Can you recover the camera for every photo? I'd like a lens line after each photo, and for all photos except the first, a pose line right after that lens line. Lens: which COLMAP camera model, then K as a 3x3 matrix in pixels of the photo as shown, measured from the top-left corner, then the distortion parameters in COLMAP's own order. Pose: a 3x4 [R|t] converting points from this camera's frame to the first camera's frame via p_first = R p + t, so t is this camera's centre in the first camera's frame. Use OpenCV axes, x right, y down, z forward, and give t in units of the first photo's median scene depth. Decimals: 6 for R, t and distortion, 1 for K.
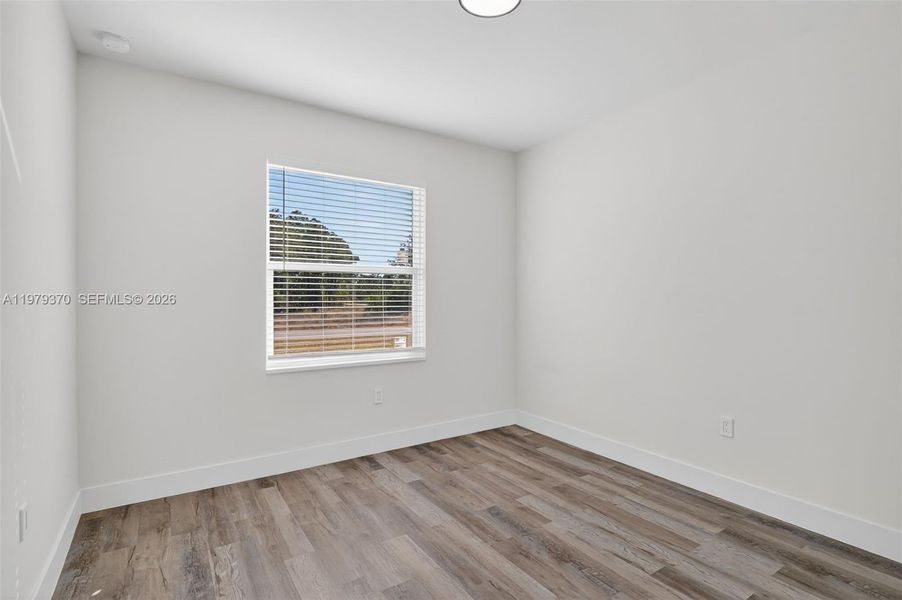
lens RADIAL K [[438.6, 0, 448.3], [0, 438.6, 301.8], [0, 0, 1]] dist [-0.011388, -0.000637]
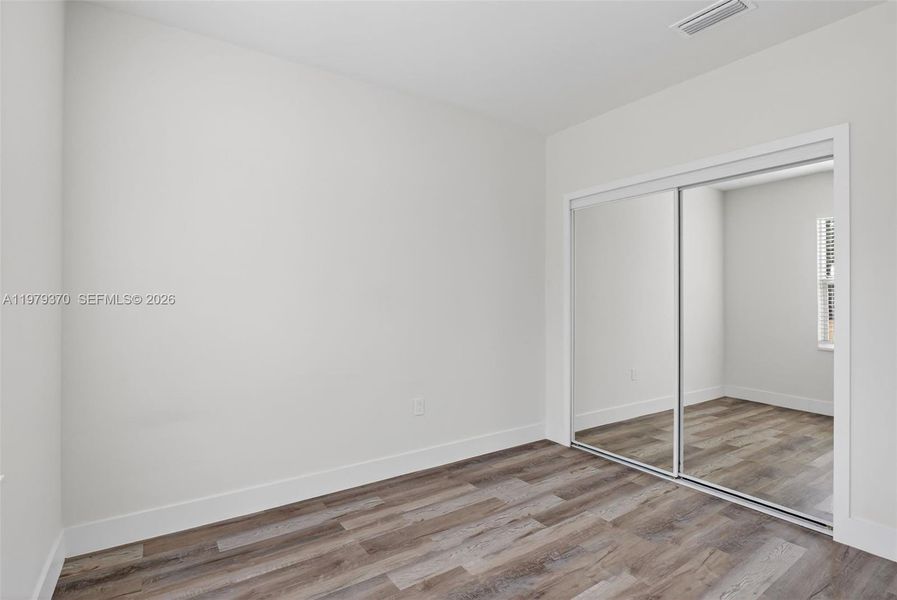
lens RADIAL K [[436.2, 0, 444.1], [0, 436.2, 295.9], [0, 0, 1]] dist [-0.011388, -0.000637]
pose [[-0.015669, 0.001168, 0.999877, -0.577729], [0.008544, 0.999963, -0.001034, -0.019127], [-0.999841, 0.008527, -0.015678, 0.997531]]
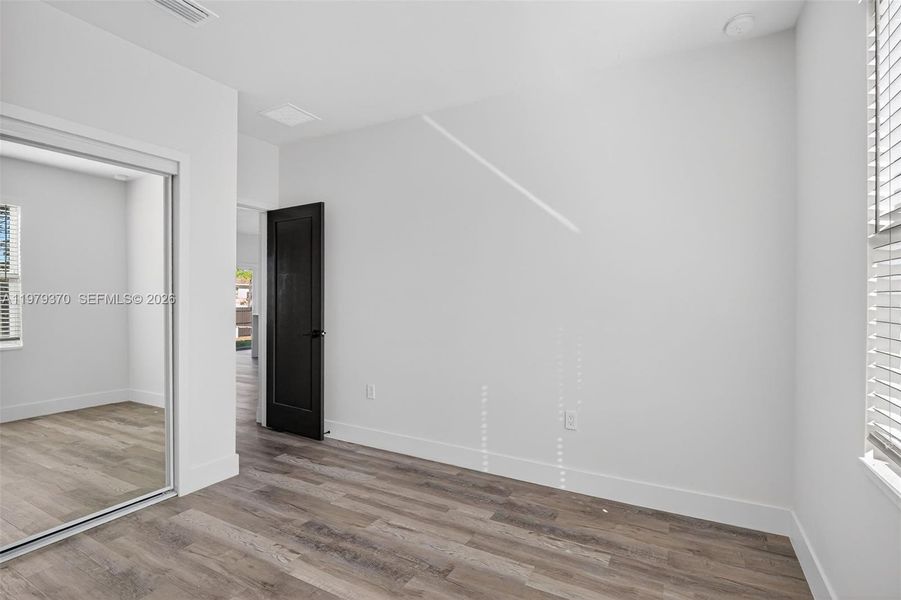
lens RADIAL K [[438.2, 0, 442.3], [0, 438.2, 302.9], [0, 0, 1]] dist [-0.011388, -0.000637]
pose [[-0.888133, 0.006546, -0.459540, 0.204159], [-0.002832, 0.999802, 0.019715, -0.012914], [0.459578, 0.018811, -0.887938, 1.426049]]
